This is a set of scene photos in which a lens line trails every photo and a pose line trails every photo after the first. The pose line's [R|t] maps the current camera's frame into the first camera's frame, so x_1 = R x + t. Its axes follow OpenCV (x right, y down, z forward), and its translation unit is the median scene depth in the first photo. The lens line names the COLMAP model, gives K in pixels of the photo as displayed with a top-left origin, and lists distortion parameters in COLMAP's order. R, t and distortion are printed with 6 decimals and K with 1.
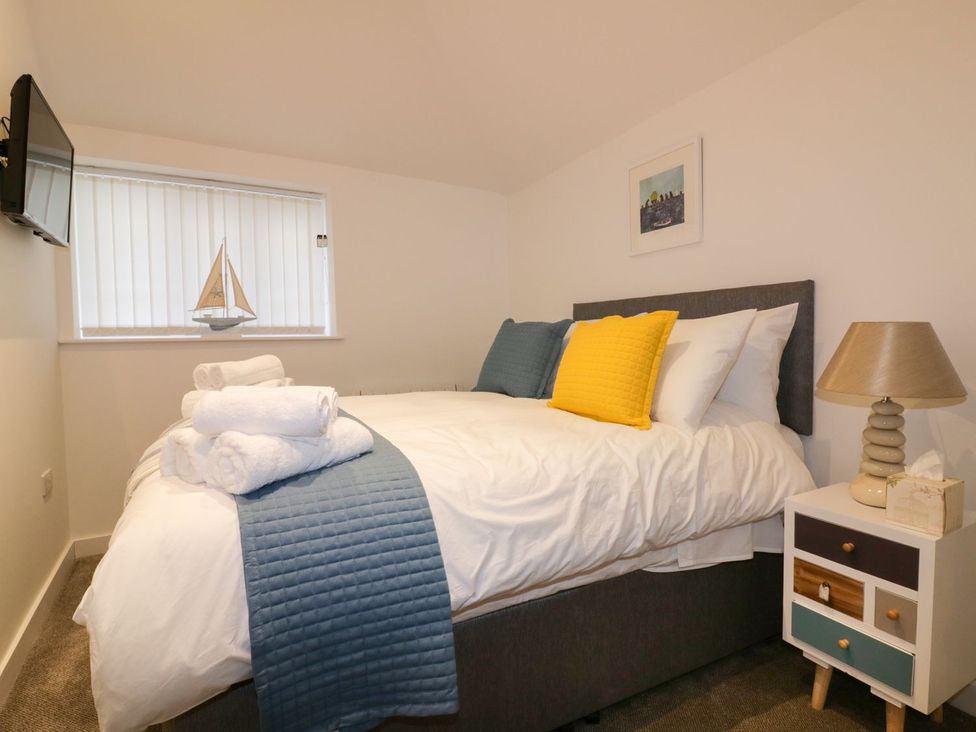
lens RADIAL K [[513.5, 0, 490.1], [0, 513.5, 357.2], [0, 0, 1]] dist [0.002490, -0.013631]
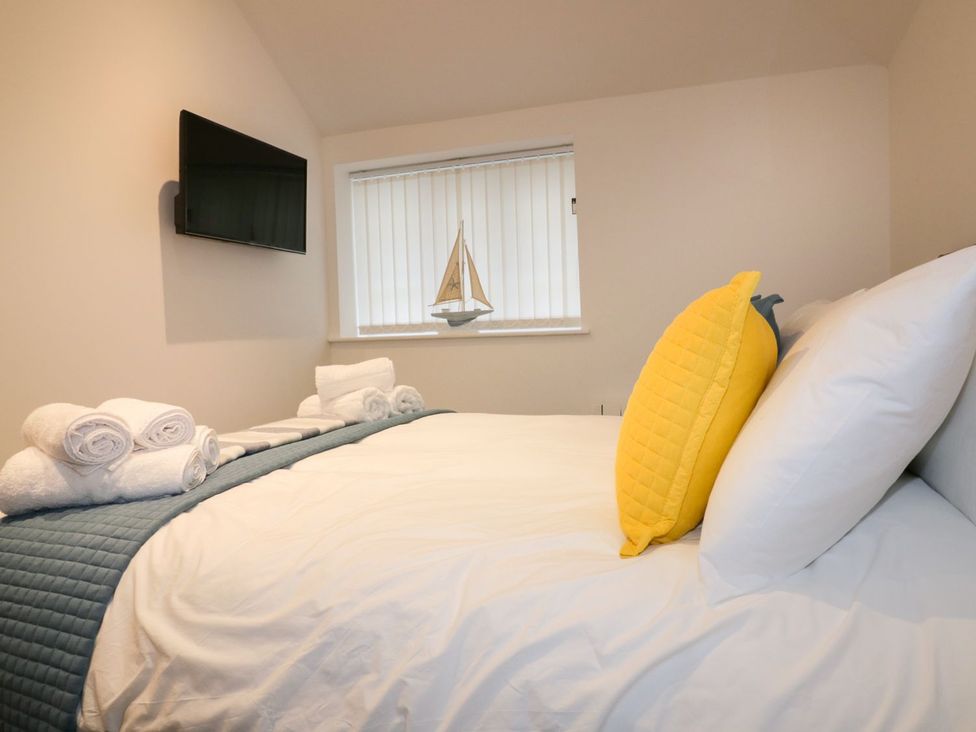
lens RADIAL K [[629.9, 0, 488.0], [0, 629.9, 366.0], [0, 0, 1]] dist [-0.002898, -0.001189]
pose [[0.664427, 0.028899, -0.746794, 0.340570], [-0.007306, 0.999456, 0.032175, -0.018675], [0.747318, -0.015922, 0.664276, 0.314546]]
